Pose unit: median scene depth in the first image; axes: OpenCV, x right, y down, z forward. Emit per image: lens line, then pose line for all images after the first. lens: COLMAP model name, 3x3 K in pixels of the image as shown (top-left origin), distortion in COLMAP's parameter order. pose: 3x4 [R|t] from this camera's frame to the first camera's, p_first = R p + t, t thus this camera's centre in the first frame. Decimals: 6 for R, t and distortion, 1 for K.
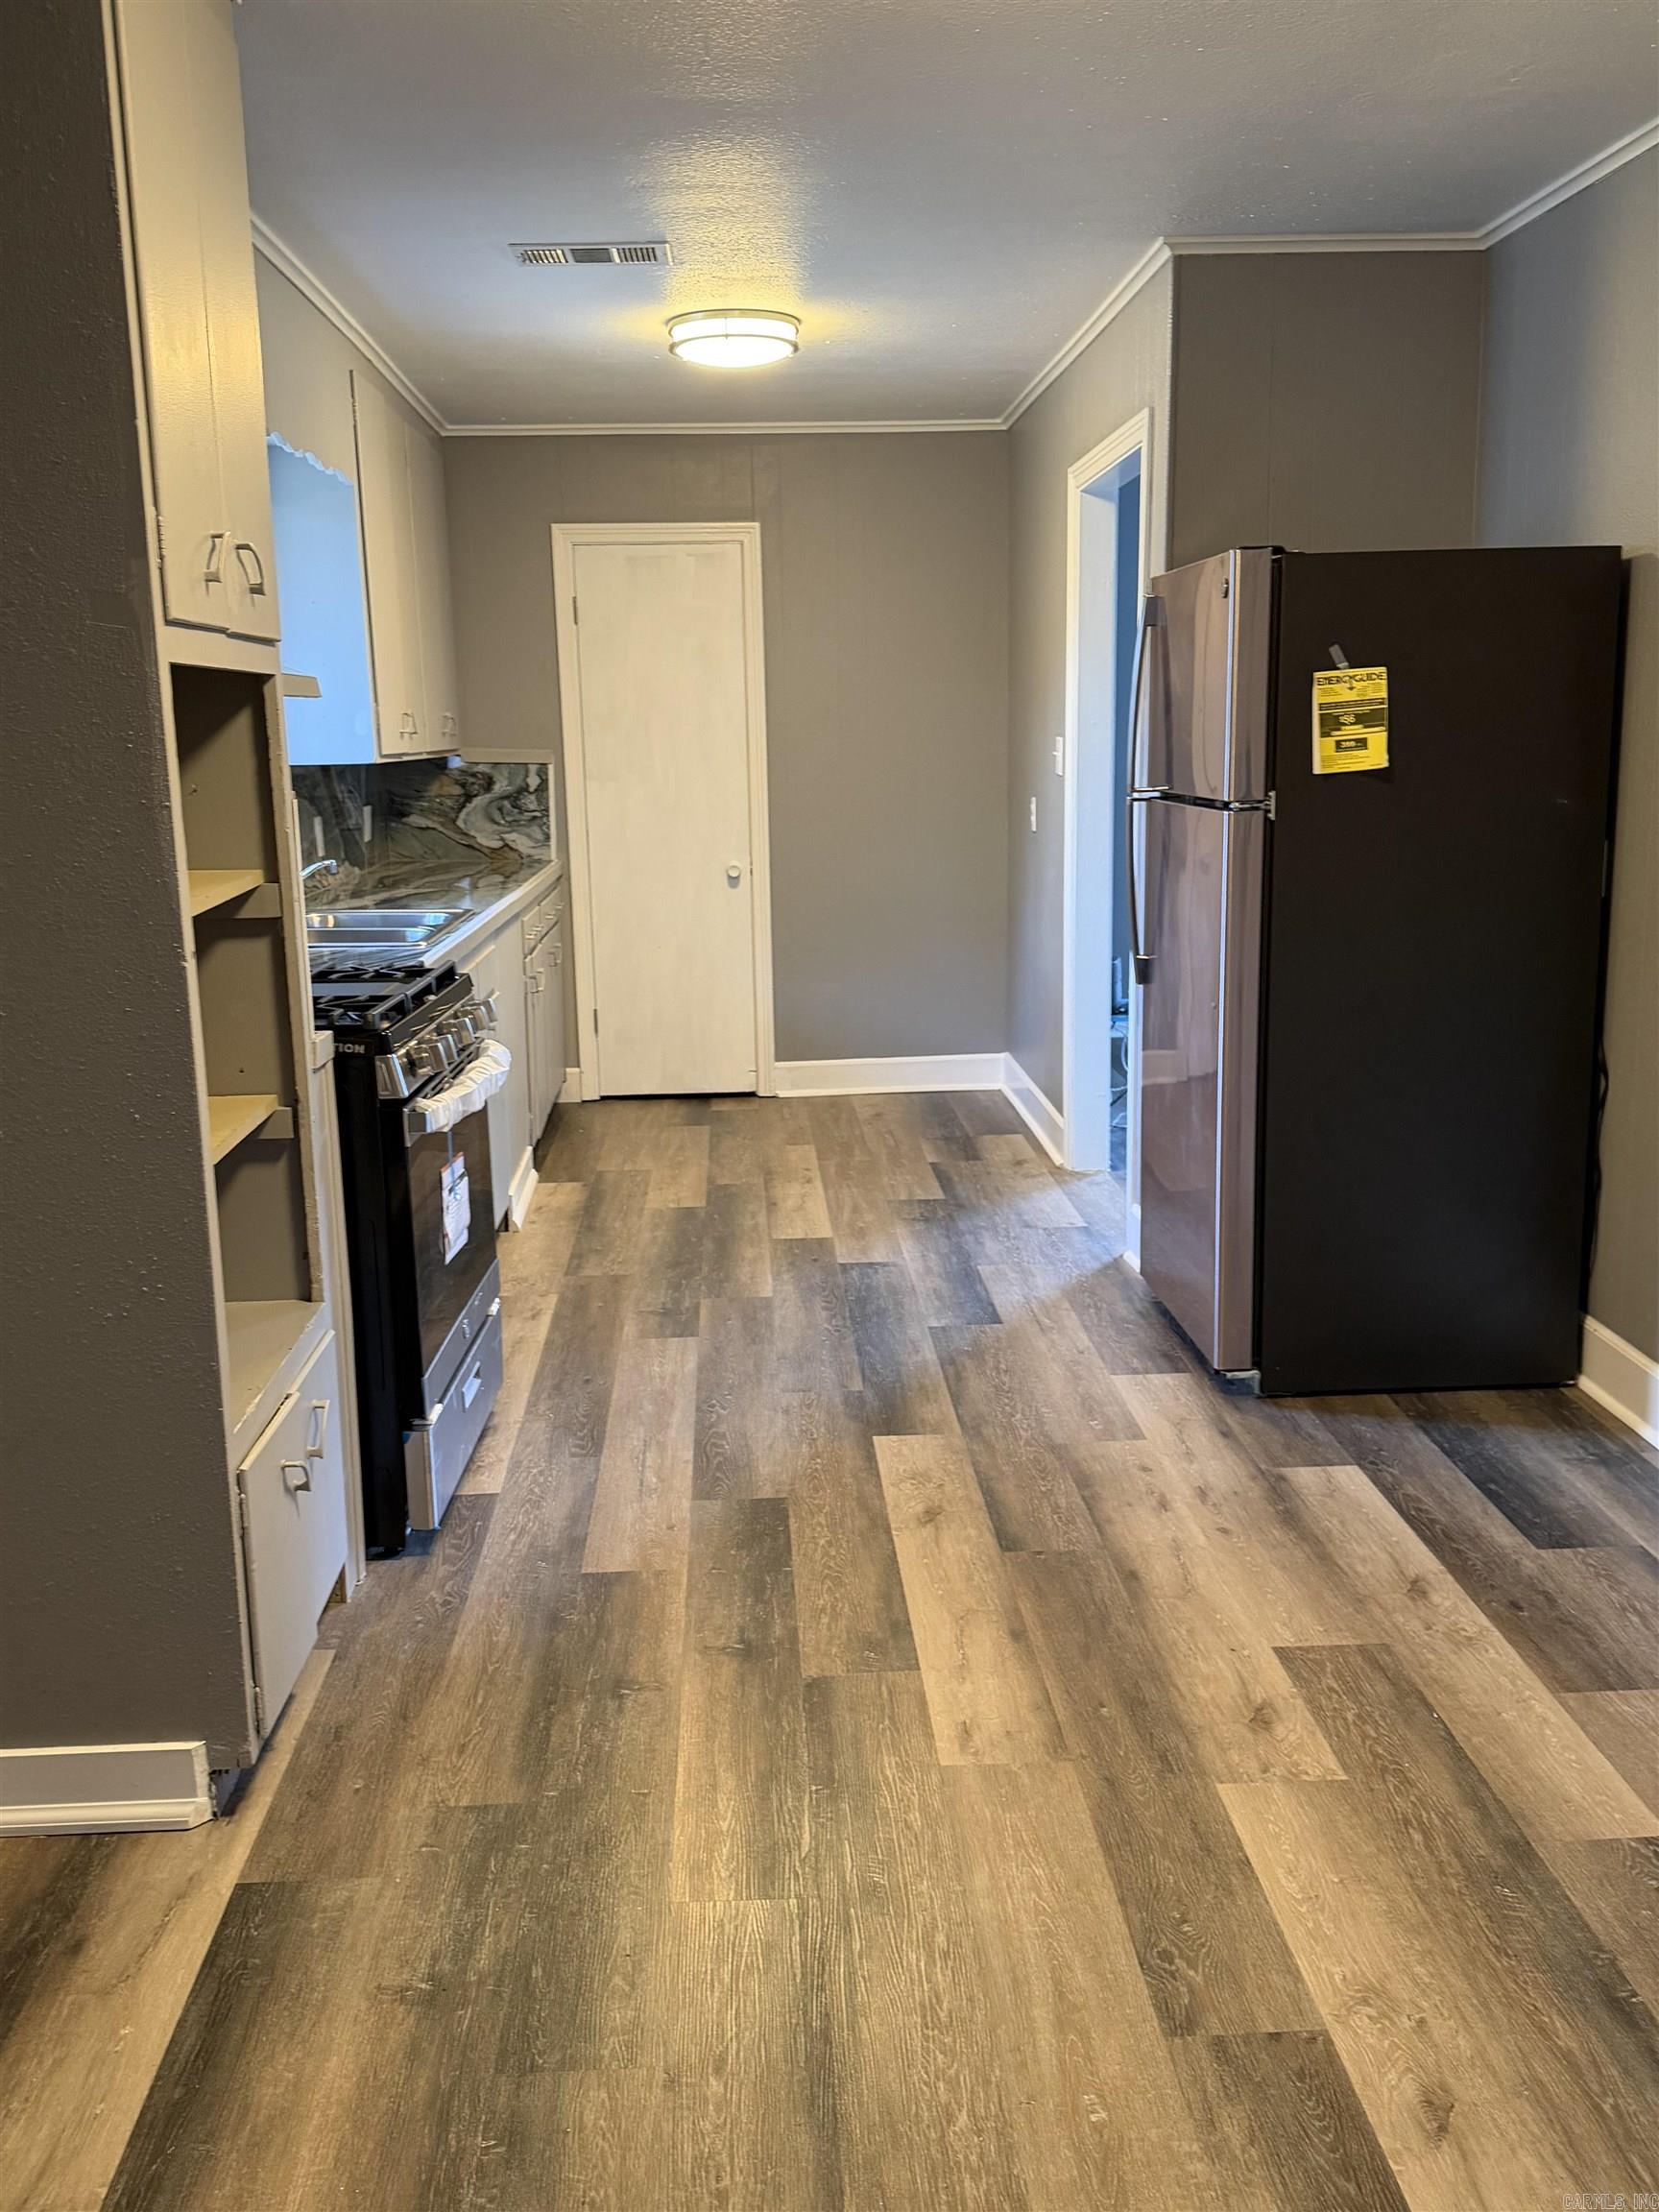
lens RADIAL K [[1885.8, 0, 829.5], [0, 1885.8, 1106.0], [0, 0, 1]] dist [0.163125, -0.363831]
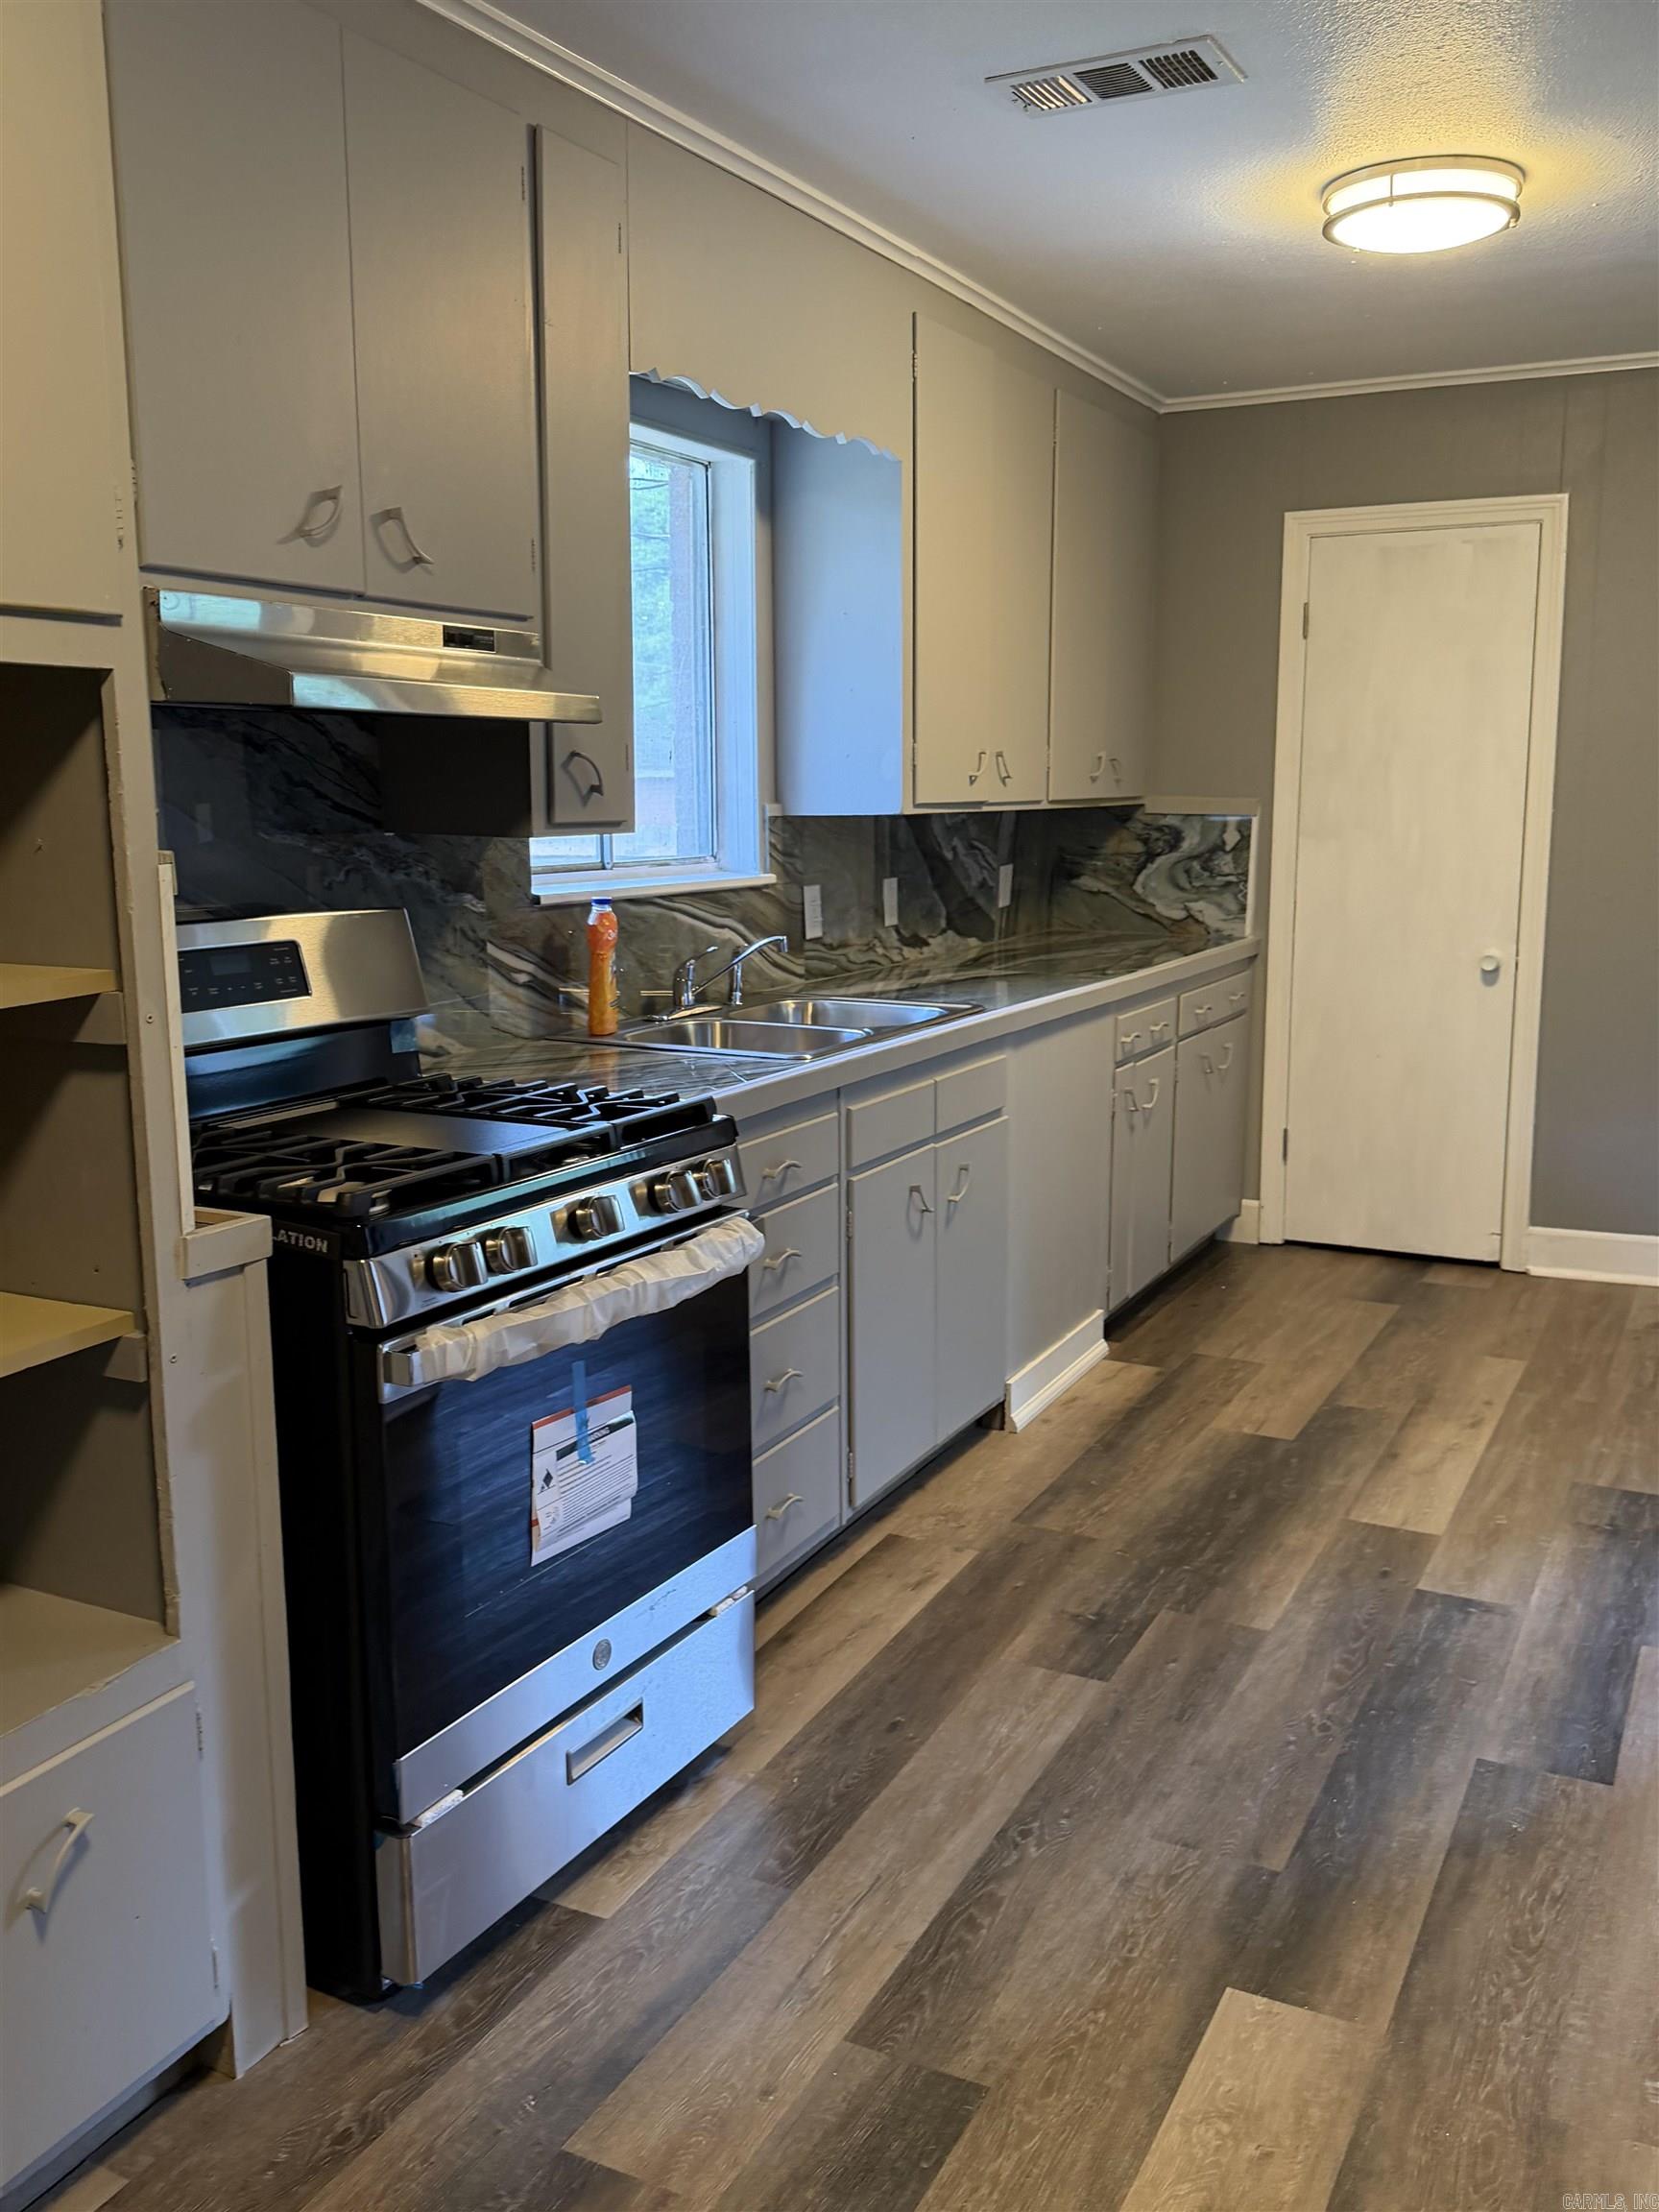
lens RADIAL K [[1885.8, 0, 829.5], [0, 1885.8, 1106.0], [0, 0, 1]] dist [0.163125, -0.363831]
pose [[0.867672, 0.098157, -0.487351, 0.137646], [-0.110196, 0.993902, 0.003991, -0.063113], [0.484771, 0.050241, 0.873197, 0.328869]]
